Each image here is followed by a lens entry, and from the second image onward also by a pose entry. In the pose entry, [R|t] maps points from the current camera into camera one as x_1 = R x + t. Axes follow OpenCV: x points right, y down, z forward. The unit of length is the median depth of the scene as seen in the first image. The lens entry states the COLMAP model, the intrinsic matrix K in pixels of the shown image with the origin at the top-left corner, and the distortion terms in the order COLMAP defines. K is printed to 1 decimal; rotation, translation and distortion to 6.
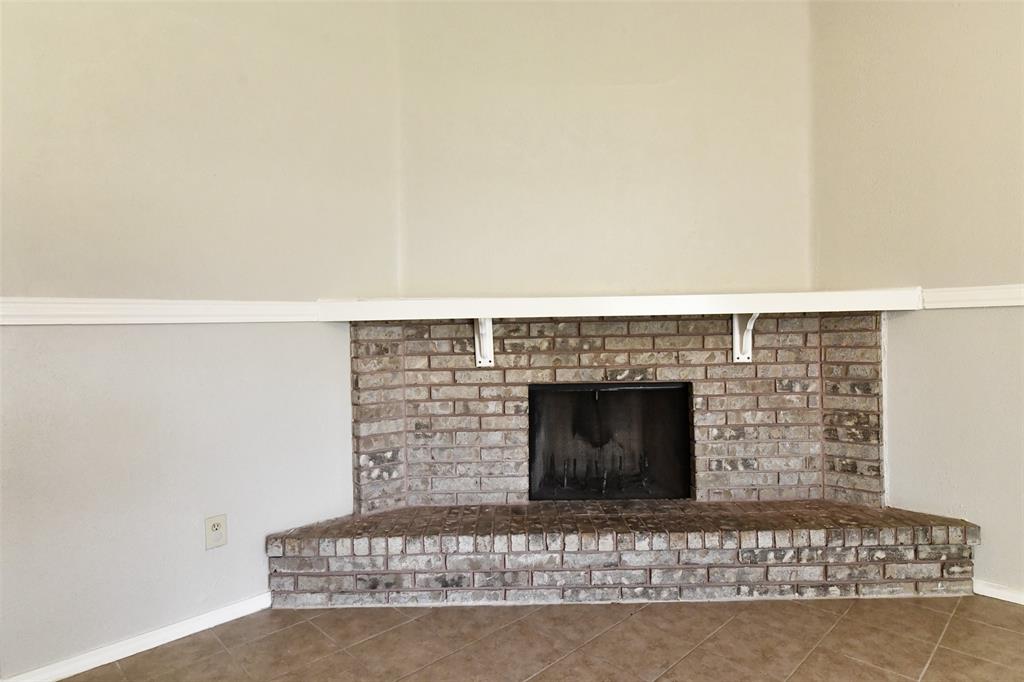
lens RADIAL K [[573.4, 0, 519.2], [0, 573.4, 327.3], [0, 0, 1]] dist [0.012664, -0.006992]
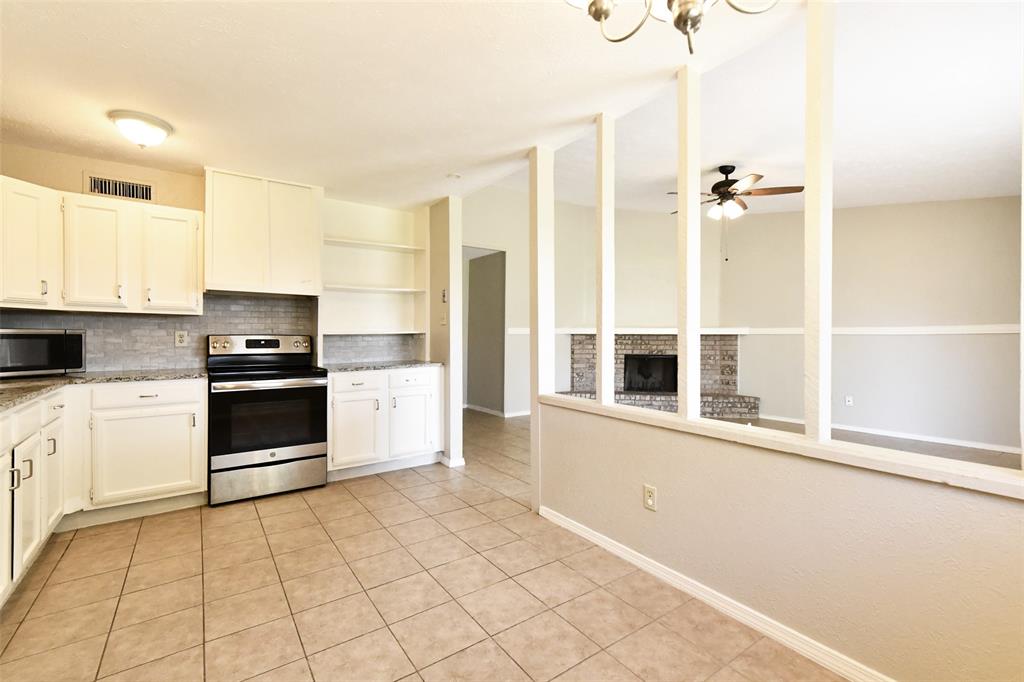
lens RADIAL K [[445.3, 0, 517.9], [0, 445.3, 336.4], [0, 0, 1]] dist [0.006791, -0.001012]
pose [[0.987221, 0.022776, -0.157723, -0.184984], [-0.021859, 0.999733, 0.007550, -0.007621], [0.157852, -0.004006, 0.987455, -1.592856]]
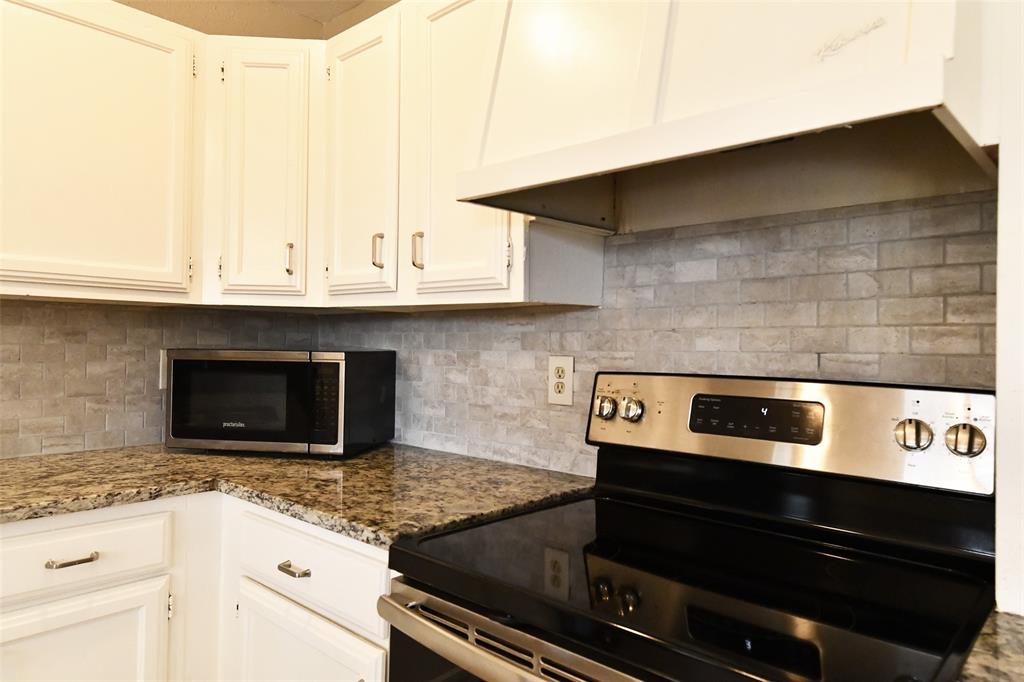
lens RADIAL K [[661.2, 0, 509.4], [0, 661.2, 343.0], [0, 0, 1]] dist [0.018082, 0.003620]
pose [[0.032864, 0.017307, -0.999310, -0.700243], [-0.013907, 0.999761, 0.016858, -0.014717], [0.999363, 0.013343, 0.033097, -0.588711]]
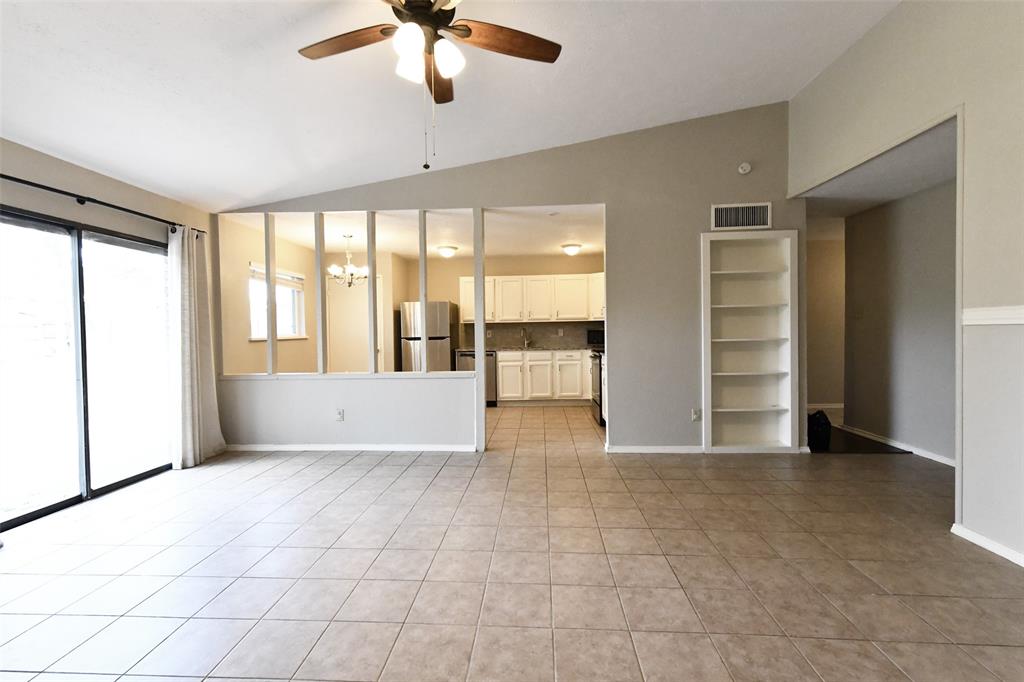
lens RADIAL K [[445.3, 0, 515.2], [0, 445.3, 337.4], [0, 0, 1]] dist [0.006791, -0.001012]
pose [[-0.735934, 0.041990, -0.675750, 0.694351], [0.026903, 0.999100, 0.032783, -0.038169], [0.676518, 0.005947, -0.736402, 0.721685]]
